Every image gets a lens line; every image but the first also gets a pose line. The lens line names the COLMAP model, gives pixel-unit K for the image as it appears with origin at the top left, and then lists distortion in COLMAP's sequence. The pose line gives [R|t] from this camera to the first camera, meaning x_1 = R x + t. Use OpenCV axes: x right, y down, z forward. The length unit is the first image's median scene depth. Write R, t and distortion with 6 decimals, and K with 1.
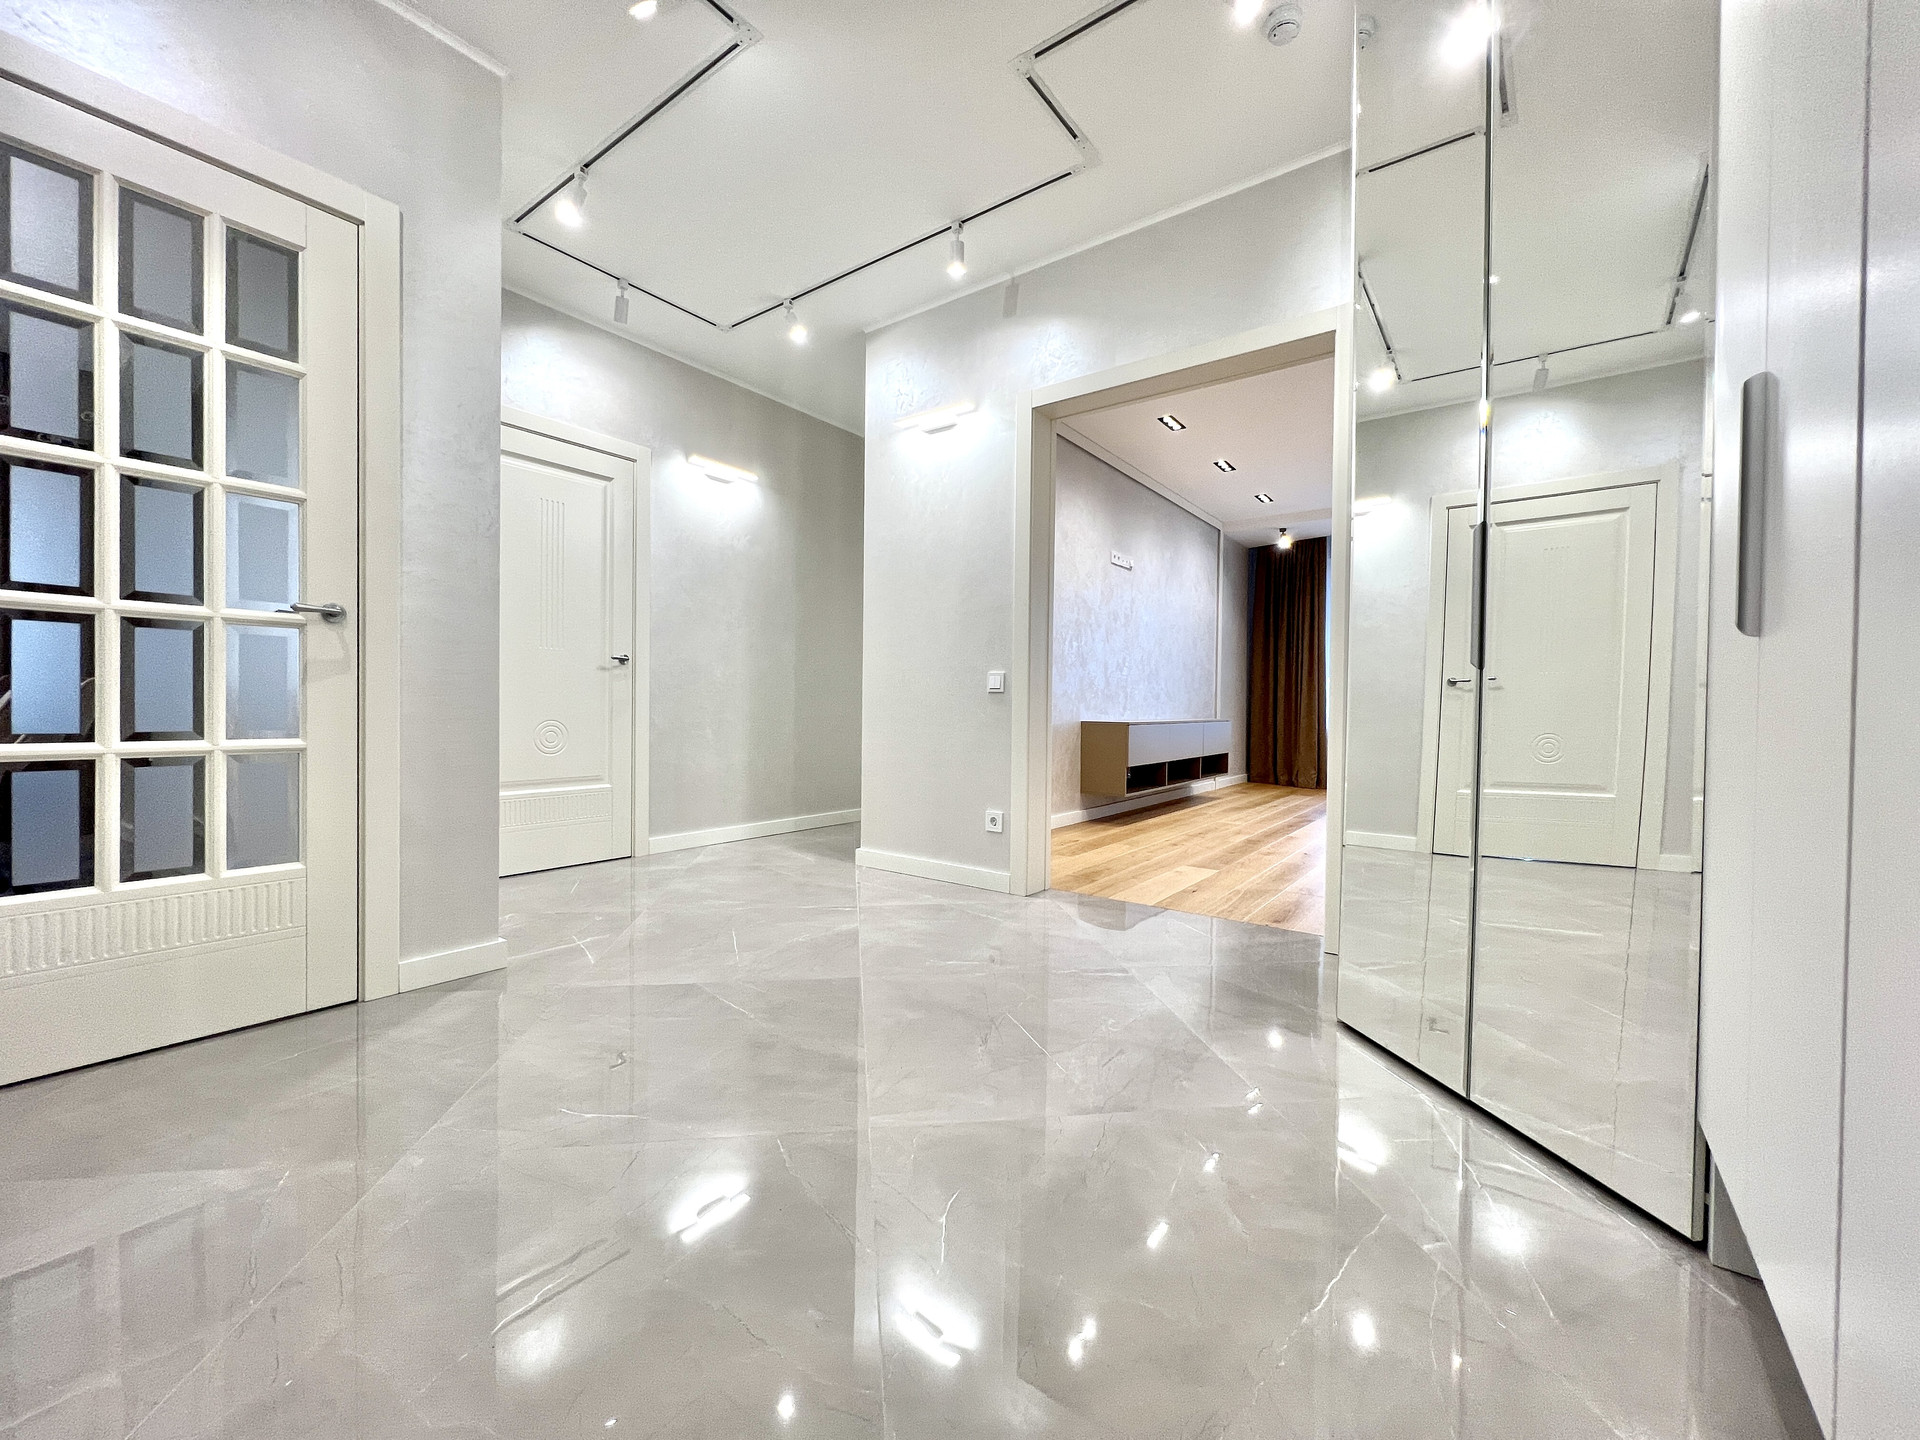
lens RADIAL K [[764.6, 0, 964.2], [0, 764.6, 719.6], [0, 0, 1]] dist [0.001191, -0.000329]
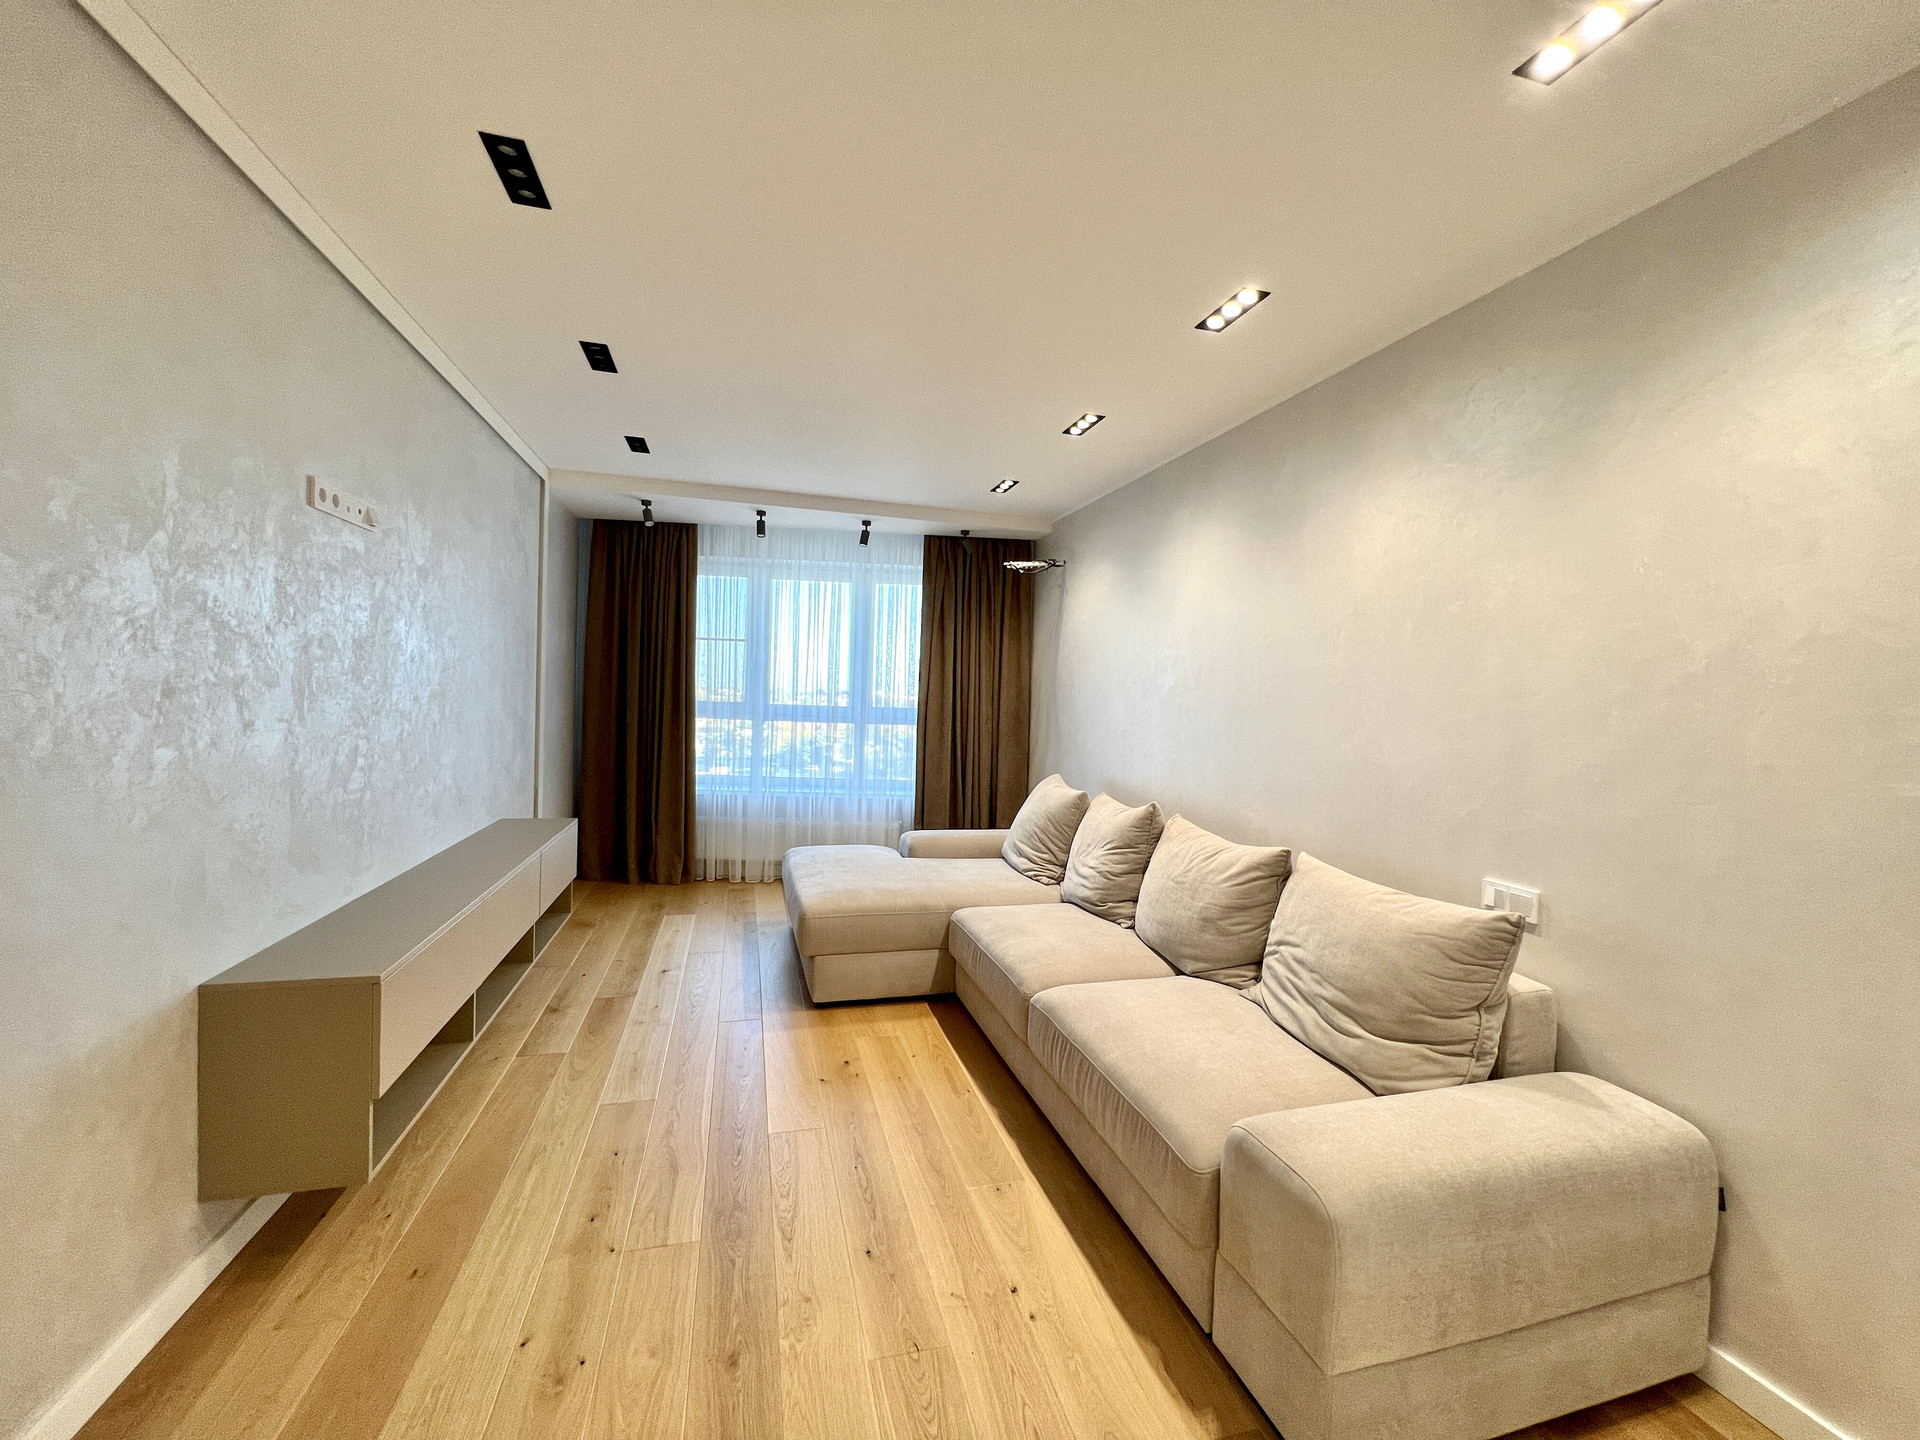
lens RADIAL K [[764.6, 0, 949.2], [0, 764.6, 714.9], [0, 0, 1]] dist [0.001191, -0.000329]
pose [[0.620079, -0.014898, 0.784398, 0.093256], [-0.014427, 0.999434, 0.030387, -0.118052], [-0.784406, -0.030159, 0.619514, 0.530040]]
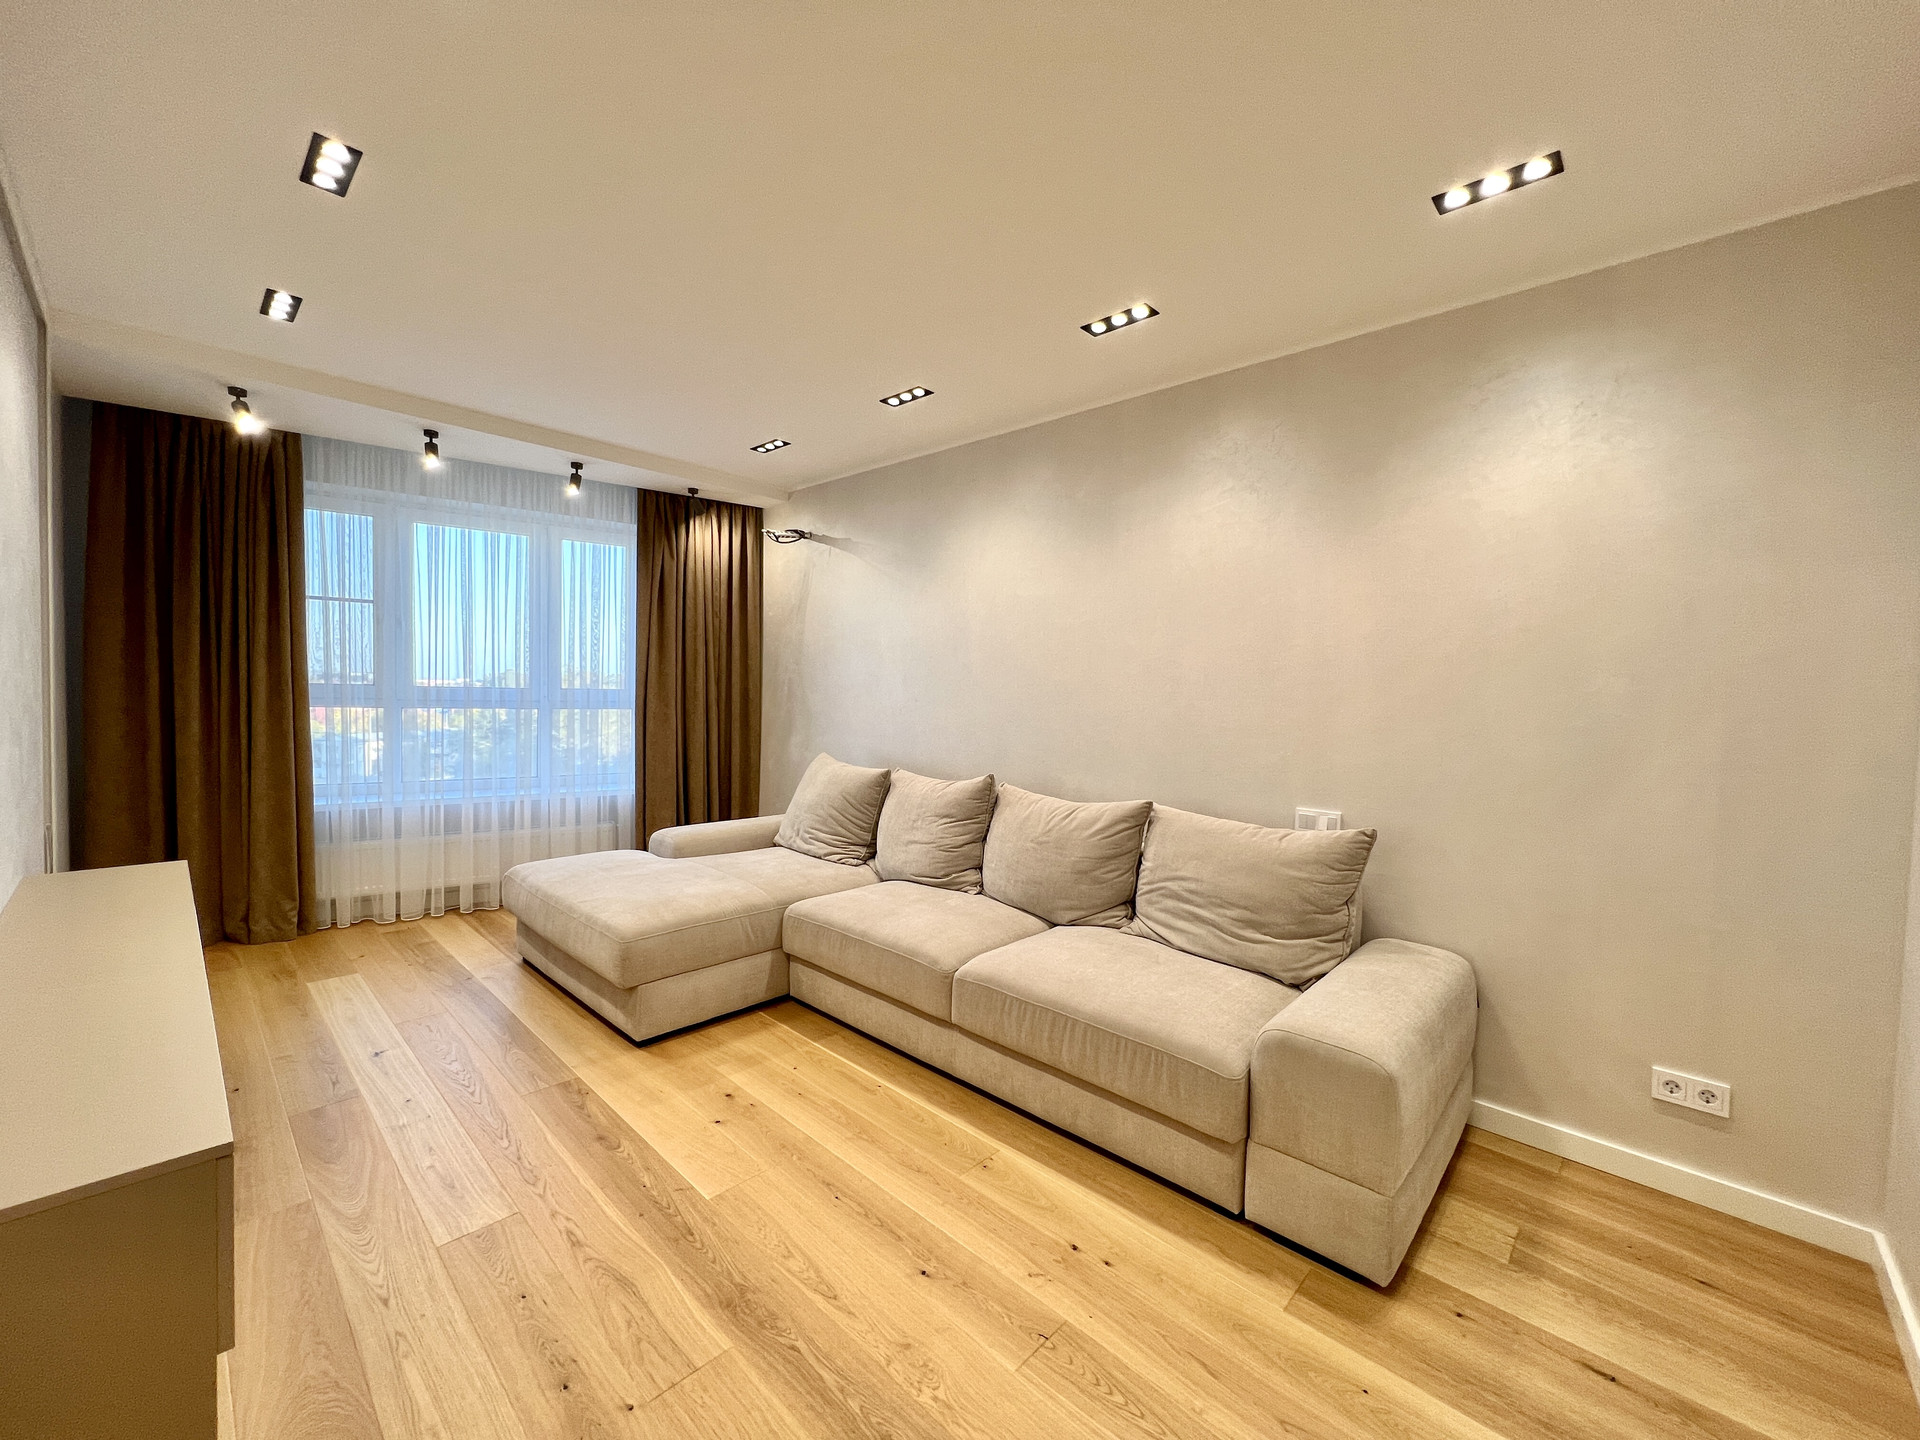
lens RADIAL K [[764.6, 0, 948.1], [0, 764.6, 718.9], [0, 0, 1]] dist [0.001191, -0.000329]
pose [[0.126651, -0.047305, 0.990819, 0.032914], [-0.011000, 0.998734, 0.049089, -0.108182], [-0.991886, -0.017117, 0.125971, 0.732463]]
